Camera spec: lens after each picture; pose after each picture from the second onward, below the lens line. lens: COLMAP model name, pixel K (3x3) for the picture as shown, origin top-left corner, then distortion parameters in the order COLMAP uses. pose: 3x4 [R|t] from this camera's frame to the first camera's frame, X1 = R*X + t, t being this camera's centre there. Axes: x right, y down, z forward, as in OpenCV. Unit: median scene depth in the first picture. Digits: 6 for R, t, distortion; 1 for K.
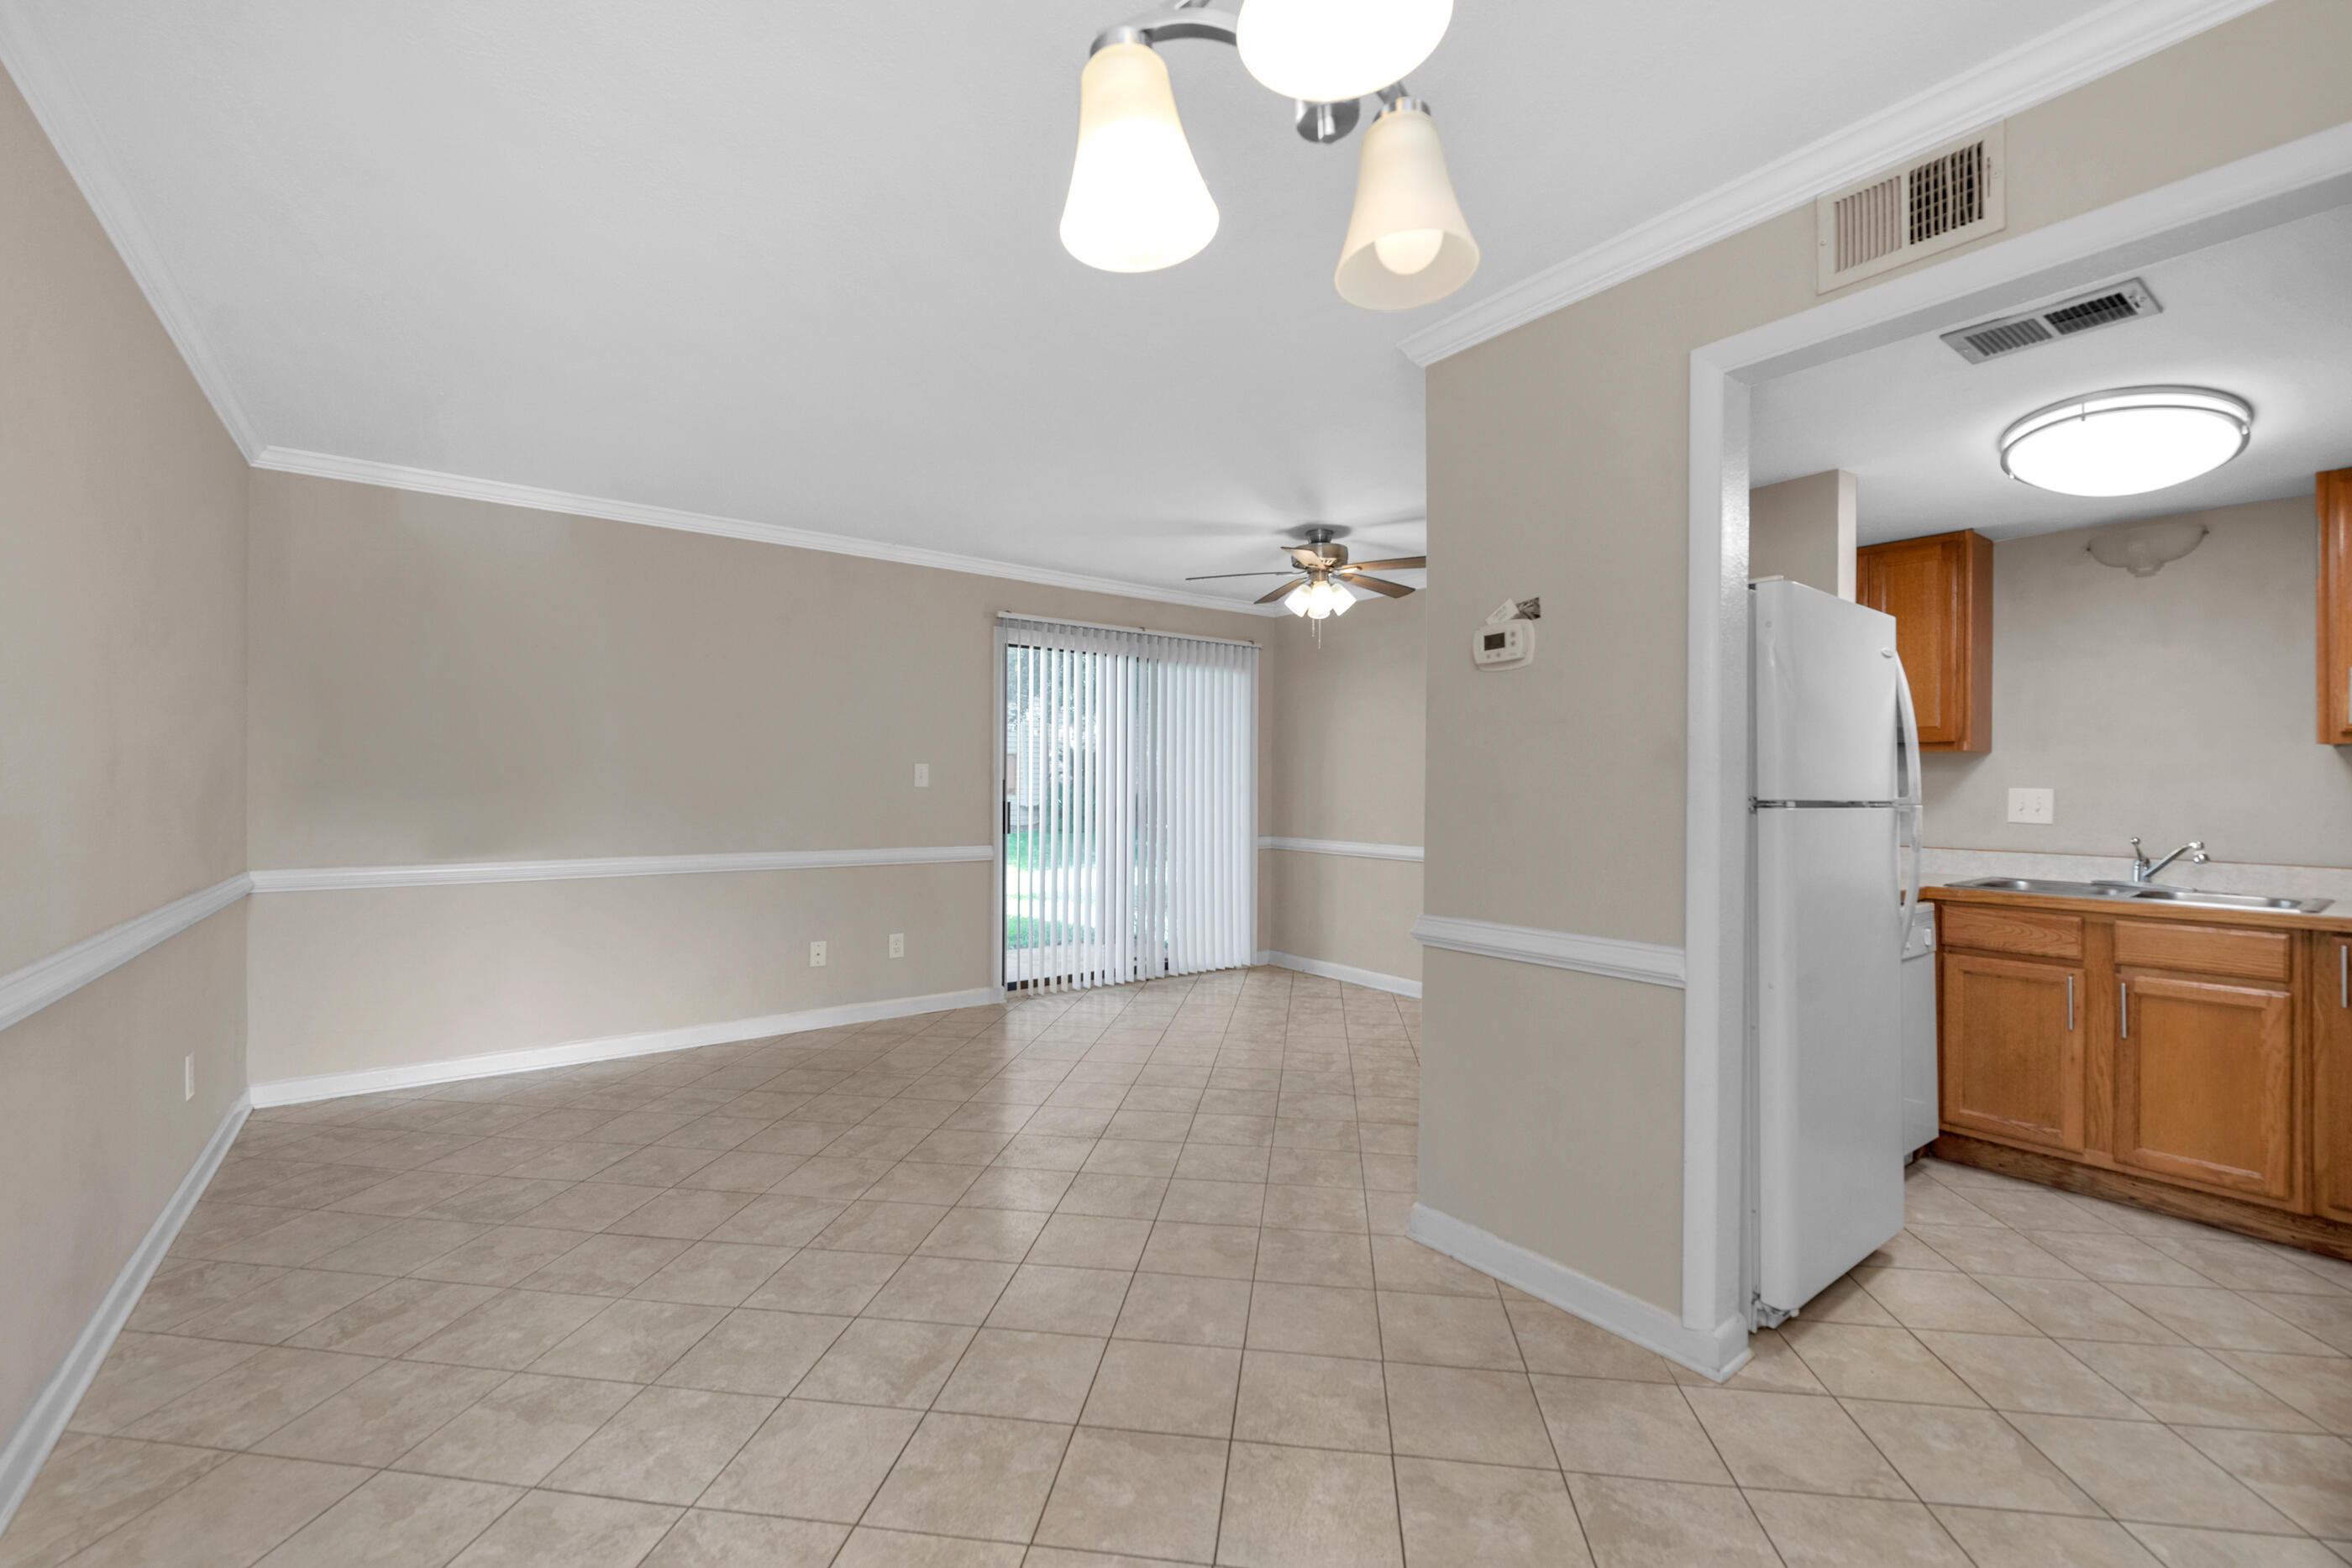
lens RADIAL K [[984.0, 0, 1189.7], [0, 984.0, 786.4], [0, 0, 1]] dist [0.001590, -0.003955]
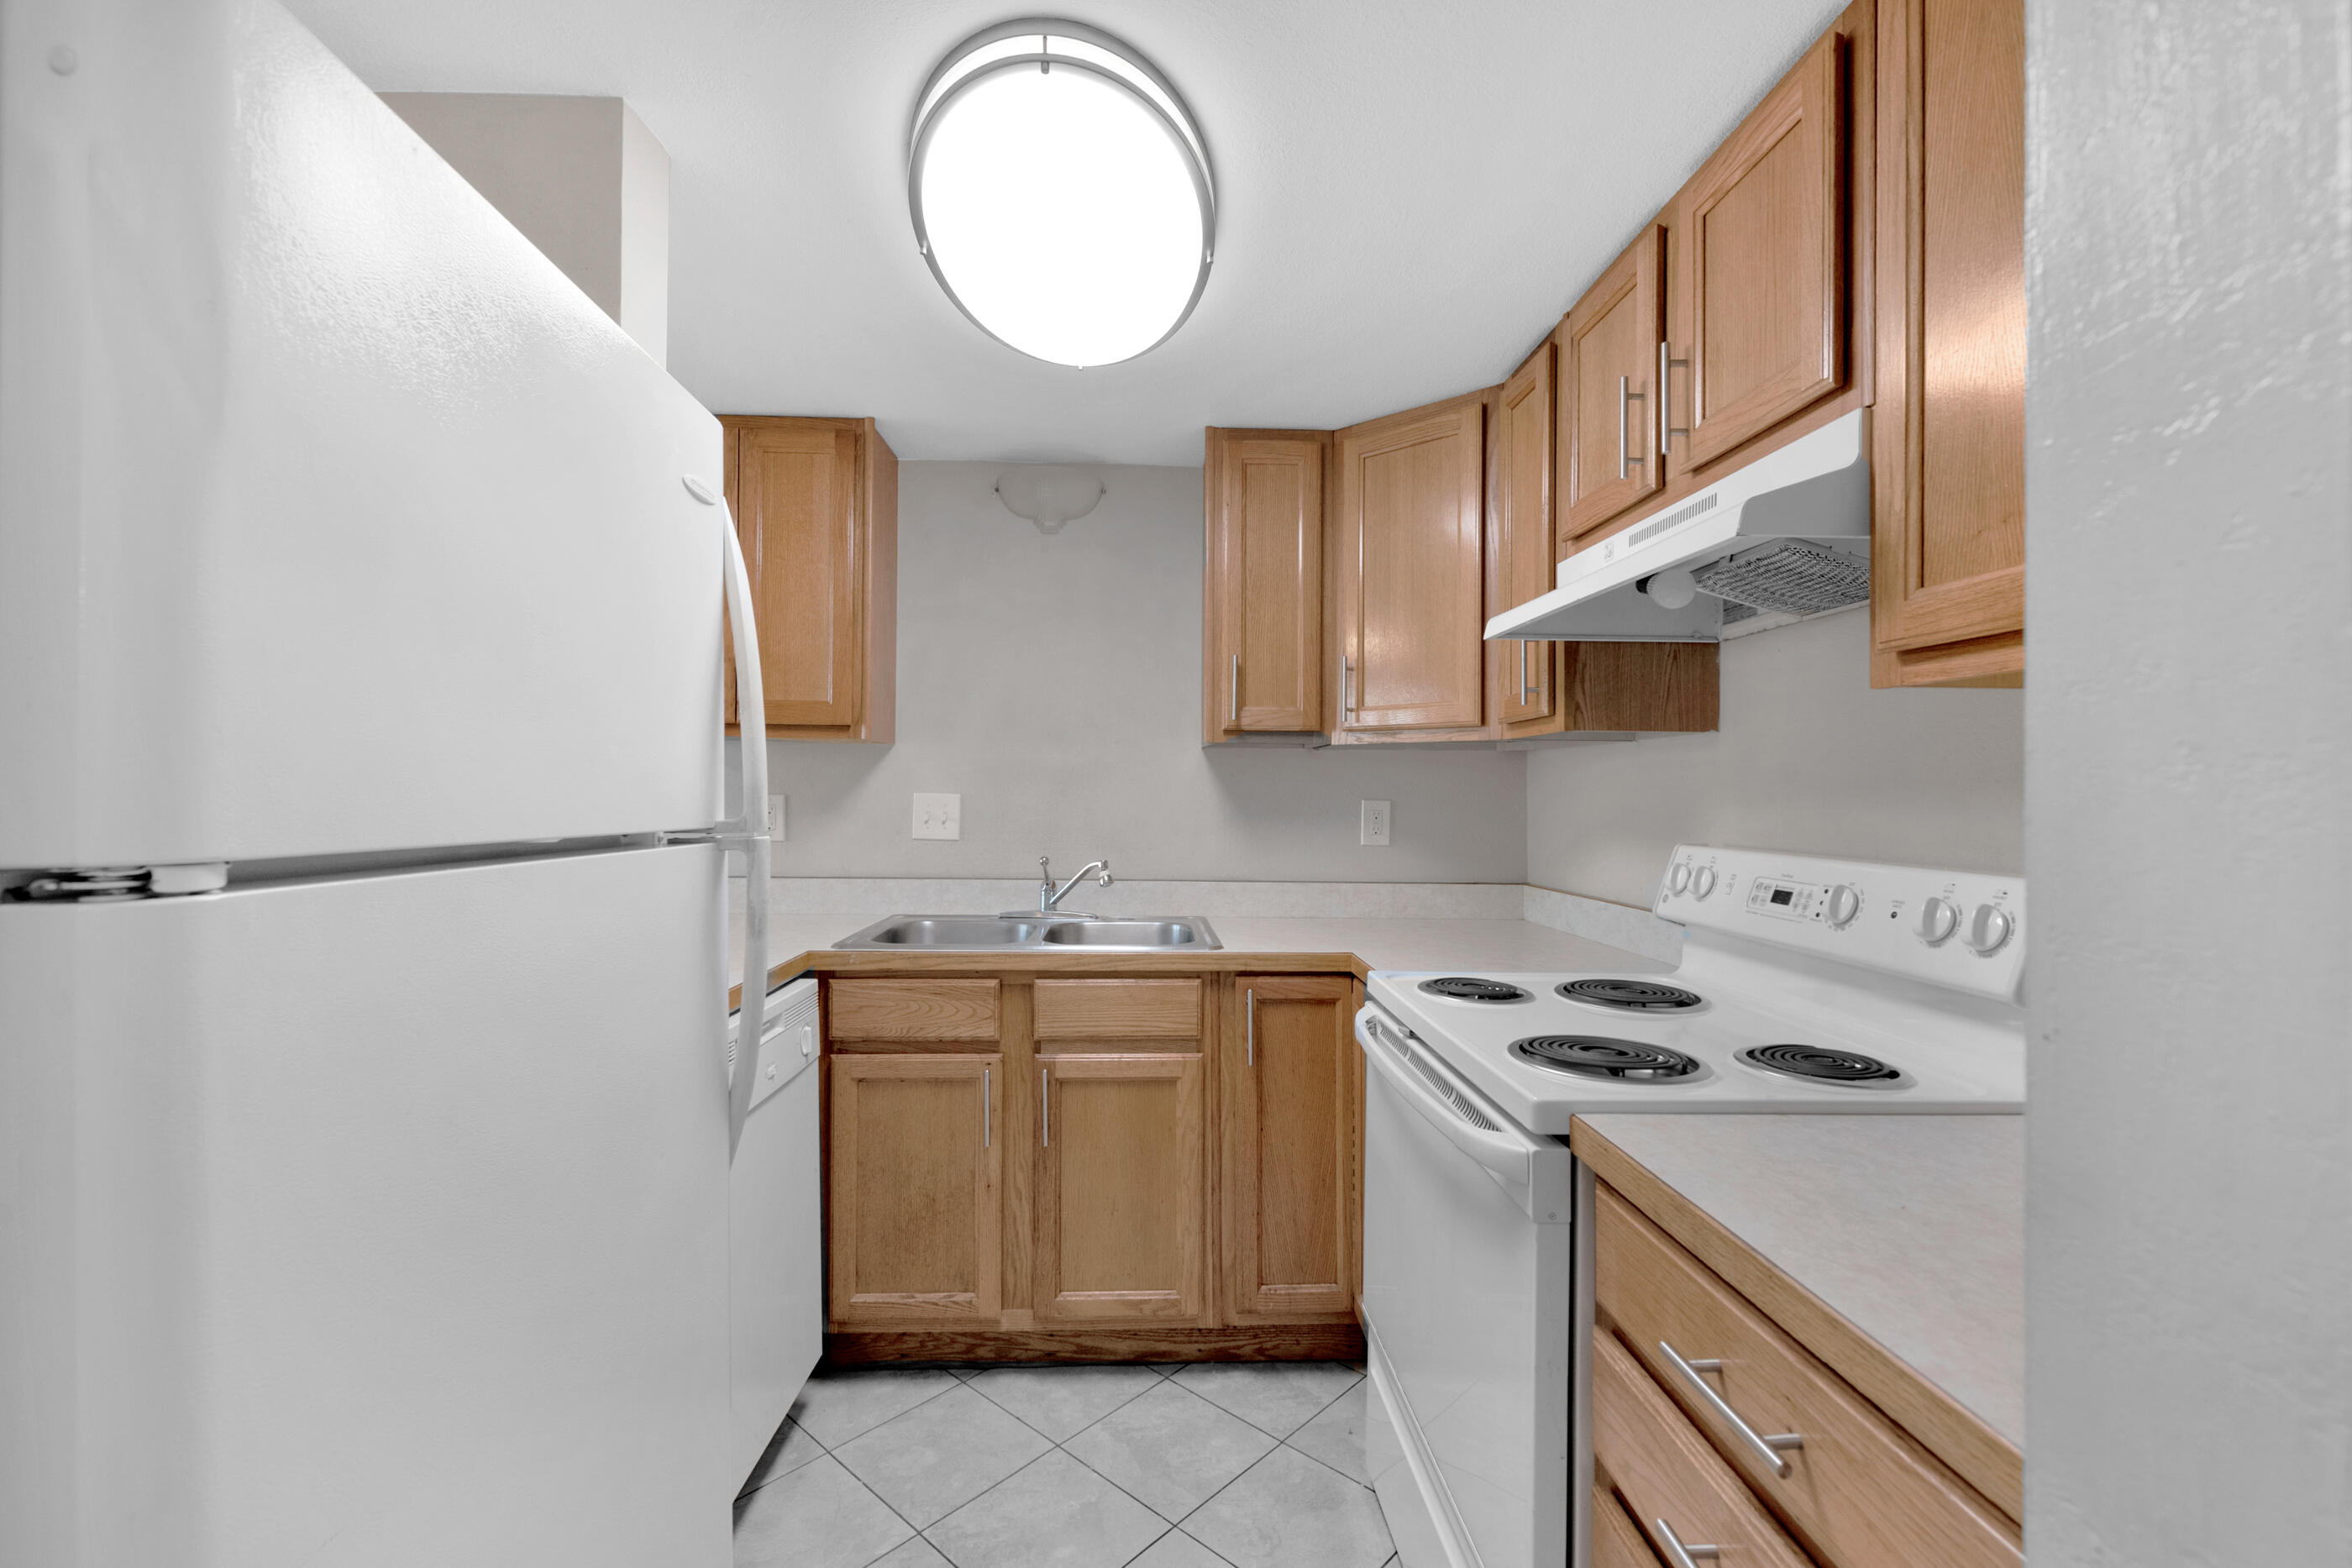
lens RADIAL K [[984.0, 0, 1189.7], [0, 984.0, 786.4], [0, 0, 1]] dist [0.001590, -0.003955]
pose [[0.560605, 0.002335, 0.828080, 0.417199], [-0.002826, 0.999996, -0.000907, -0.003236], [-0.828078, -0.001831, 0.560609, 0.511242]]
